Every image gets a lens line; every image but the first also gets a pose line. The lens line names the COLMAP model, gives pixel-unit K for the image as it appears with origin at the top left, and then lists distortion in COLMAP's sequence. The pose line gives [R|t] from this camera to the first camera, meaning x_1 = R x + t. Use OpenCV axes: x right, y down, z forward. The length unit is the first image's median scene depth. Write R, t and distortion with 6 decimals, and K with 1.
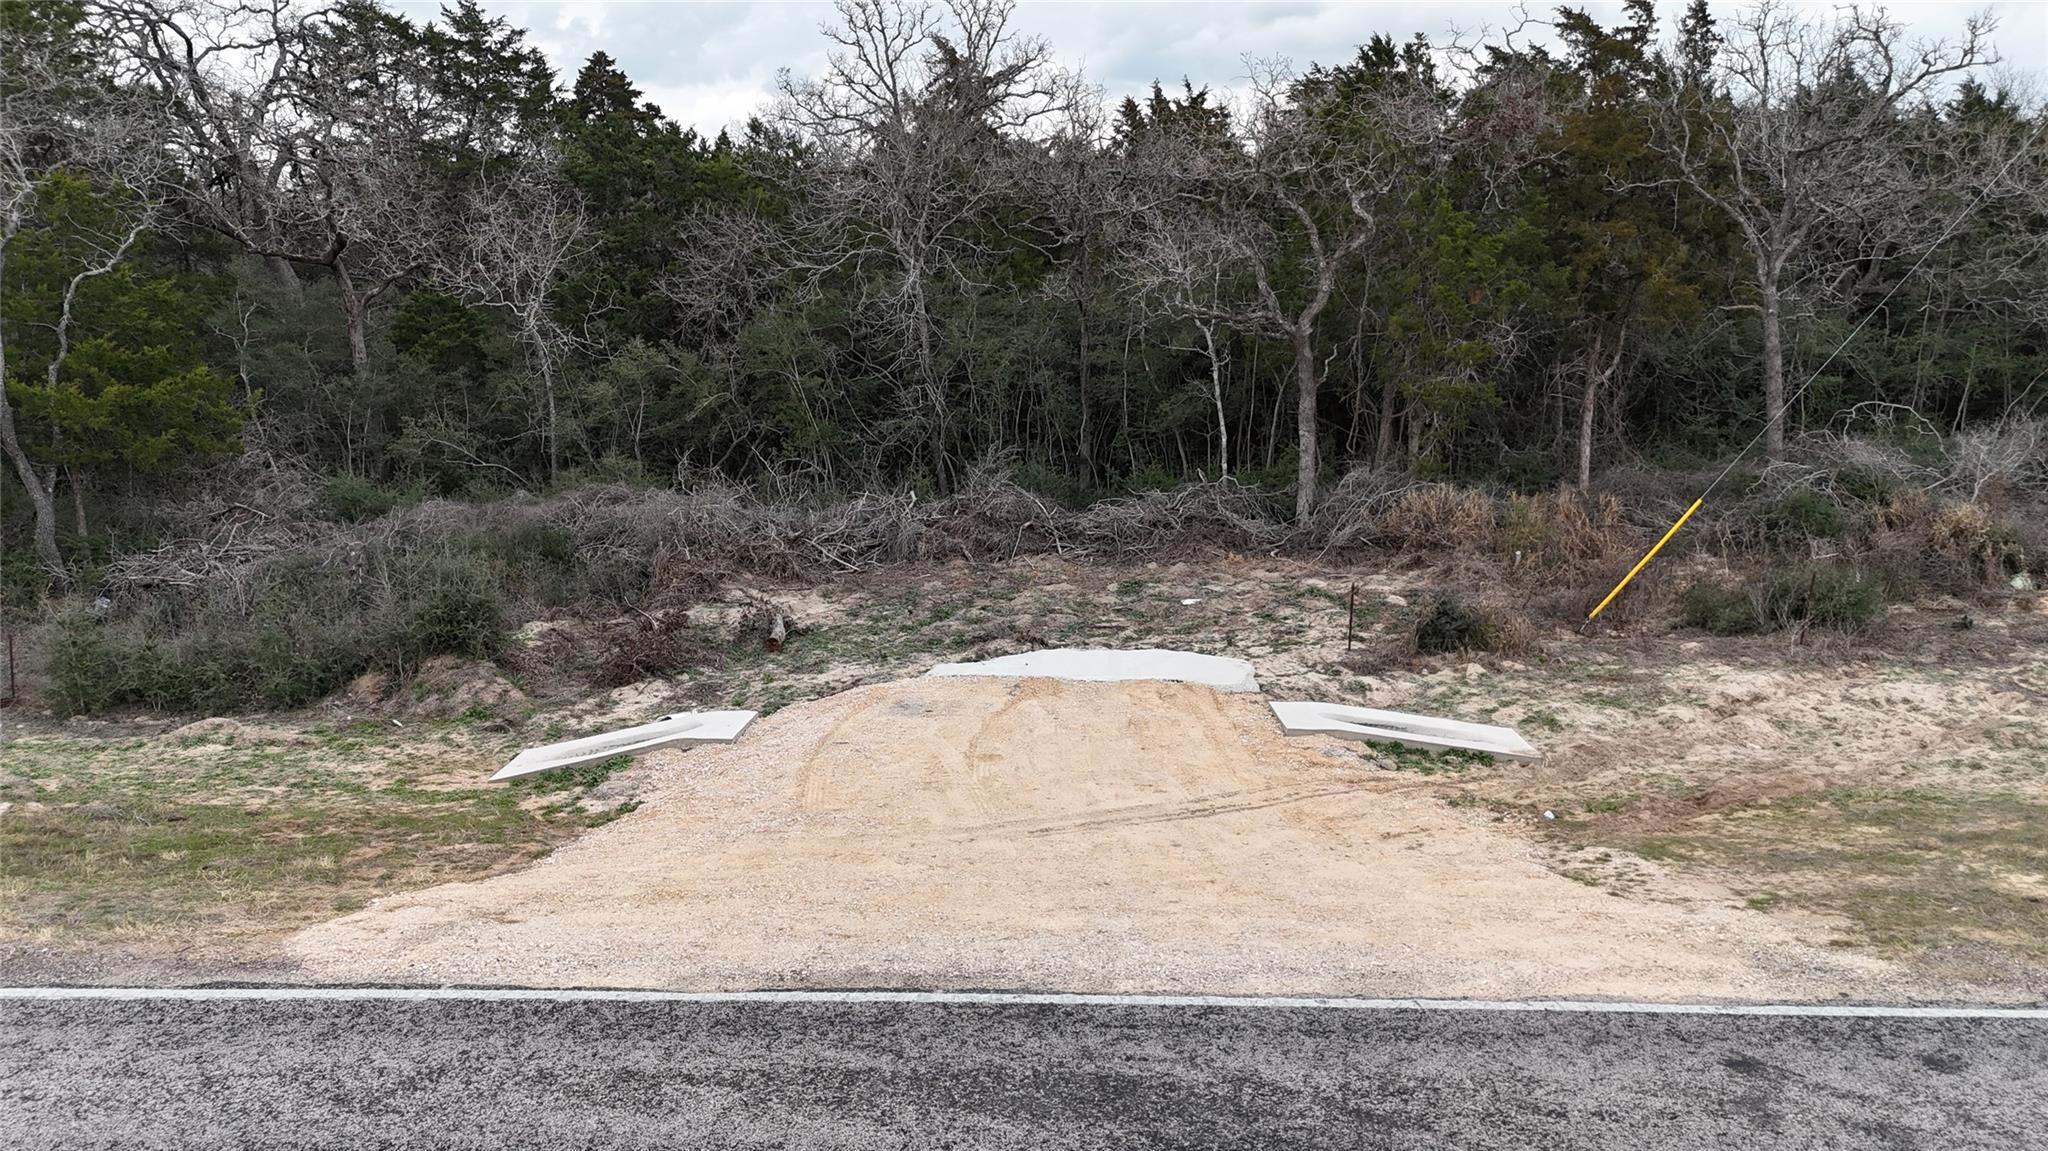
lens RADIAL K [[1452.4, 0, 1024.0], [0, 1452.4, 575.5], [0, 0, 1]] dist [0.111683, -0.093283]
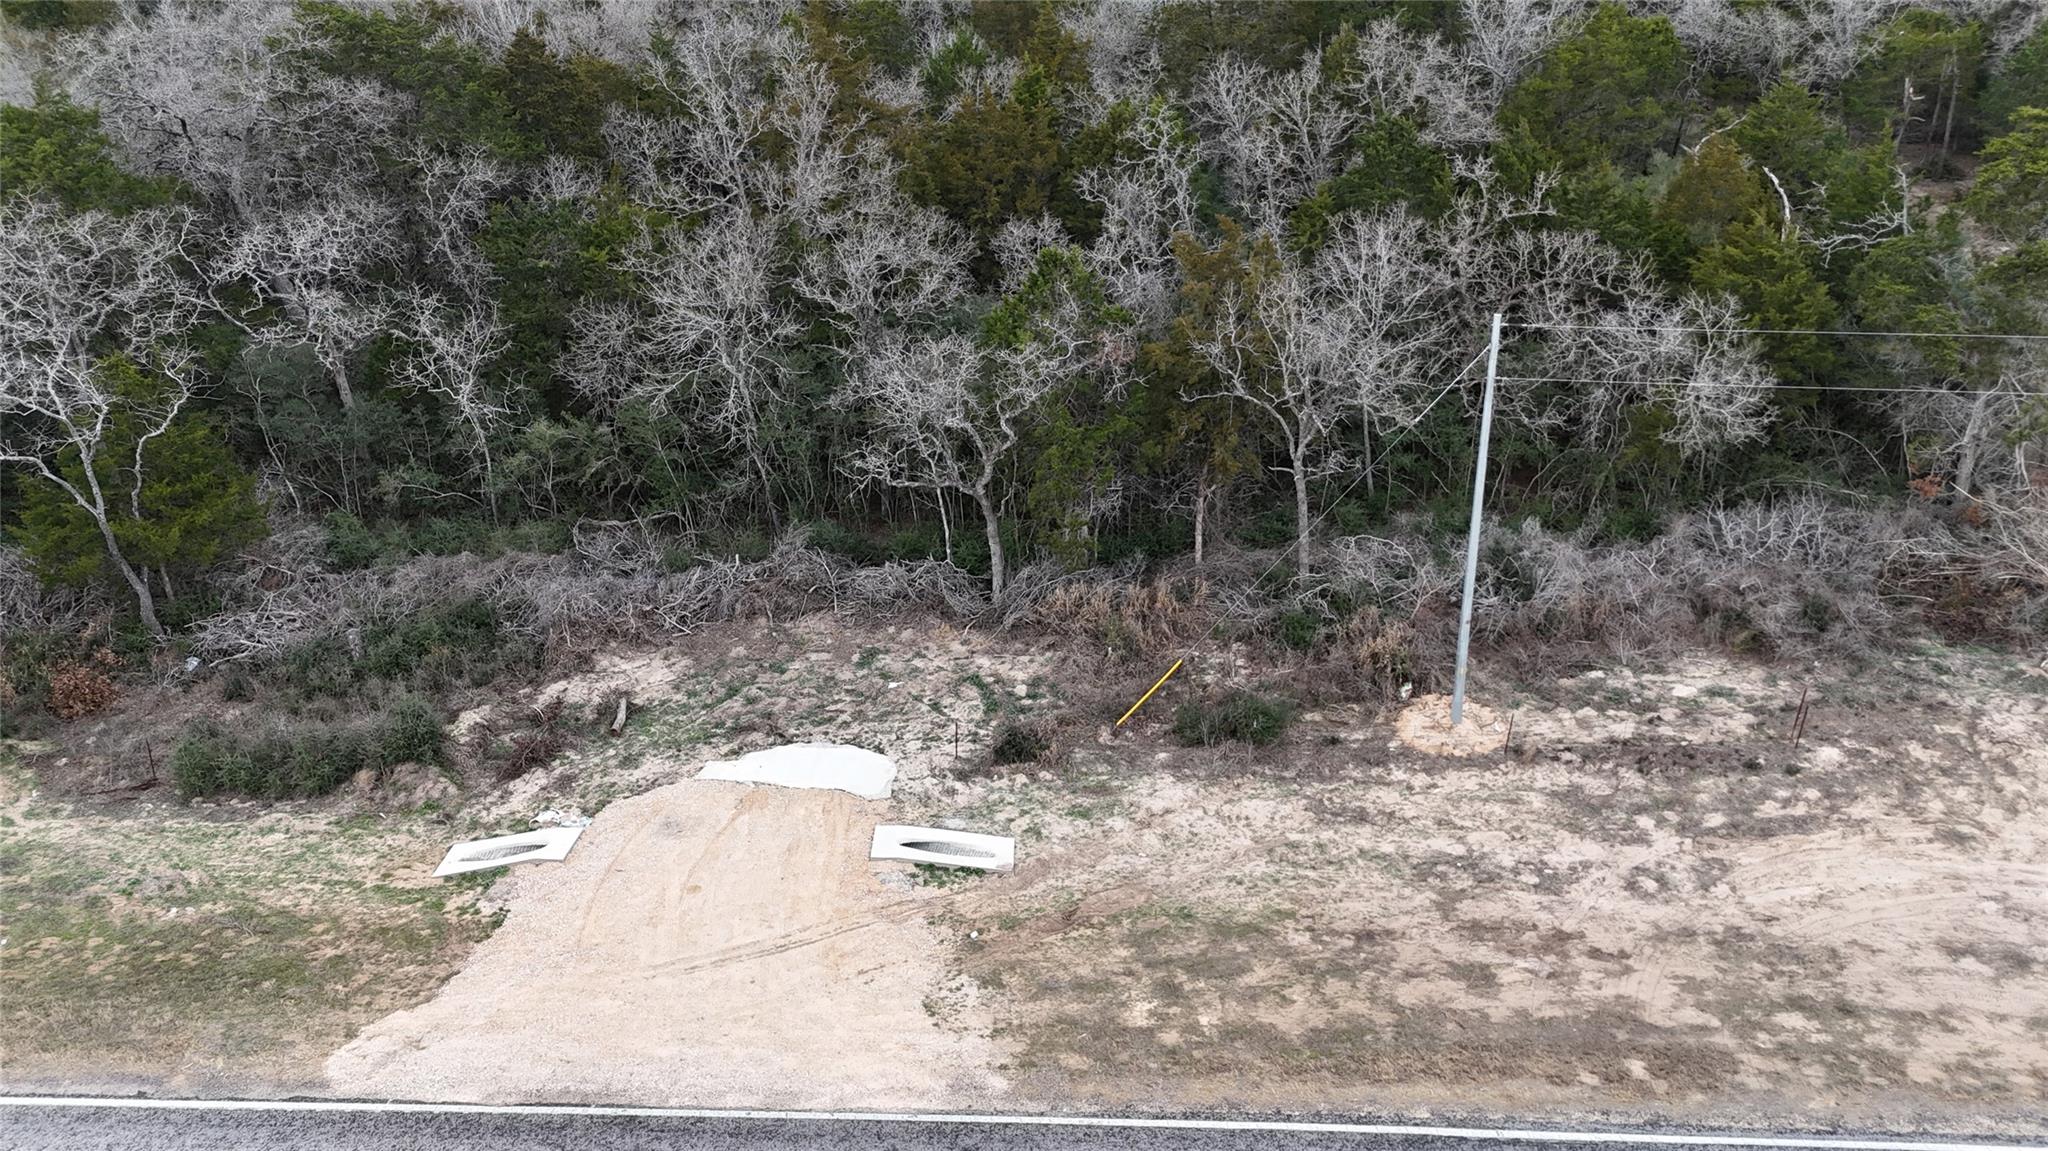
lens RADIAL K [[1439.1, 0, 1024.0], [0, 1439.1, 575.5], [0, 0, 1]] dist [0.059380, -0.004214]
pose [[0.999807, 0.004971, -0.019020, 0.330514], [-0.000170, 0.969650, 0.244496, -0.549054], [0.019659, -0.244446, 0.969464, -0.524271]]
